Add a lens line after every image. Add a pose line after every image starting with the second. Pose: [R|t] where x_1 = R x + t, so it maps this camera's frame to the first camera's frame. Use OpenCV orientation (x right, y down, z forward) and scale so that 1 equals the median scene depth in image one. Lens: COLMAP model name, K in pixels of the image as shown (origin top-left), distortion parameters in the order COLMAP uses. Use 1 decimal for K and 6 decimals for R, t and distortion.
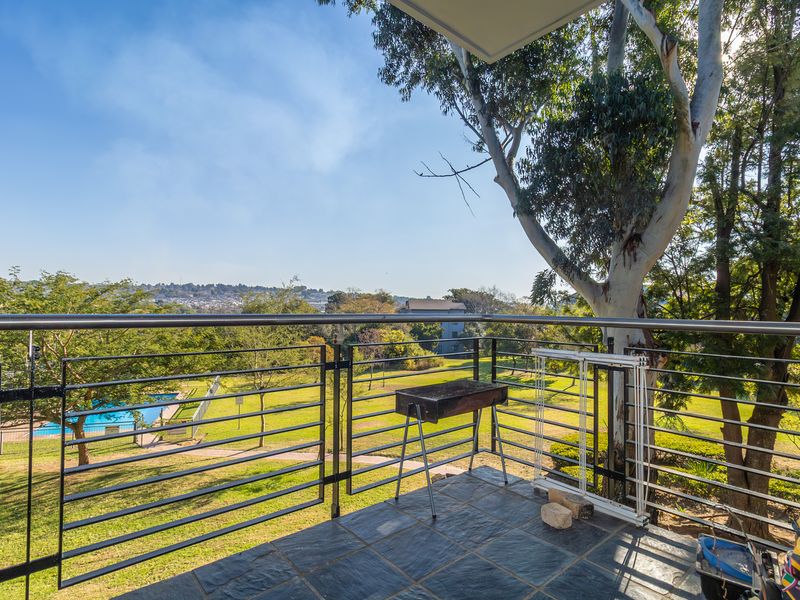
lens RADIAL K [[427.3, 0, 398.1], [0, 427.3, 300.0], [0, 0, 1]] dist [0.006522, 0.001173]
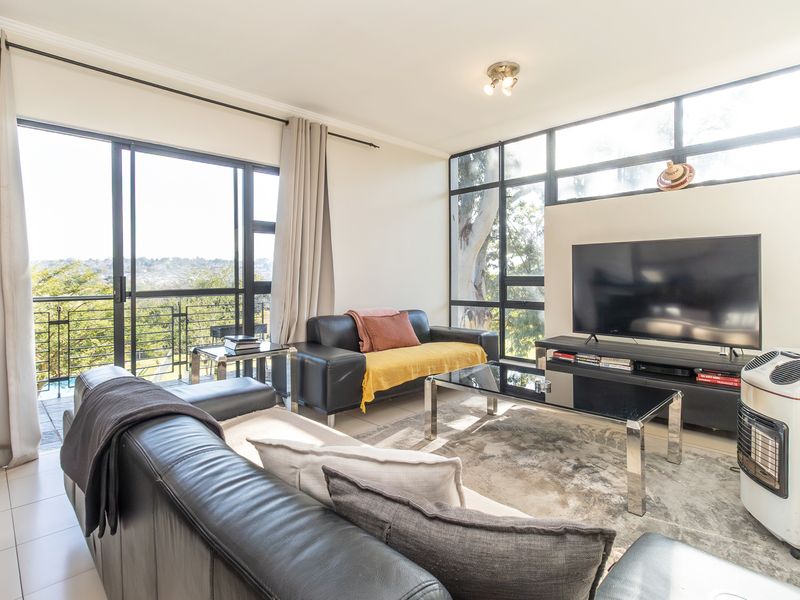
lens RADIAL K [[427.3, 0, 380.6], [0, 427.3, 283.1], [0, 0, 1]] dist [0.006522, 0.001173]
pose [[0.997944, -0.033391, 0.054699, 0.456659], [0.031555, 0.998921, 0.034087, -0.036751], [-0.055778, -0.032291, 0.997921, -0.758115]]
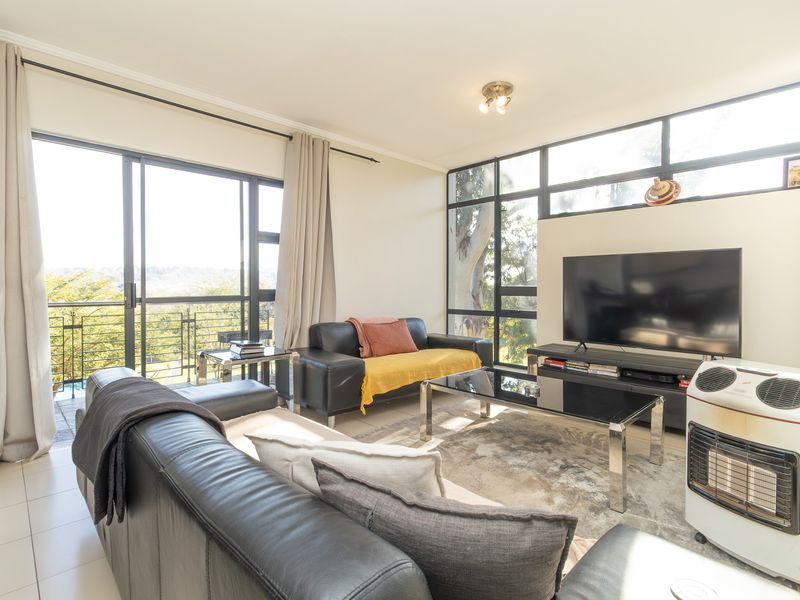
lens RADIAL K [[427.3, 0, 404.6], [0, 427.3, 300.1], [0, 0, 1]] dist [0.006522, 0.001173]
pose [[0.998018, -0.026114, 0.057247, 0.524387], [0.023555, 0.998713, 0.044925, -0.026388], [-0.058346, -0.043487, 0.997349, -0.825066]]
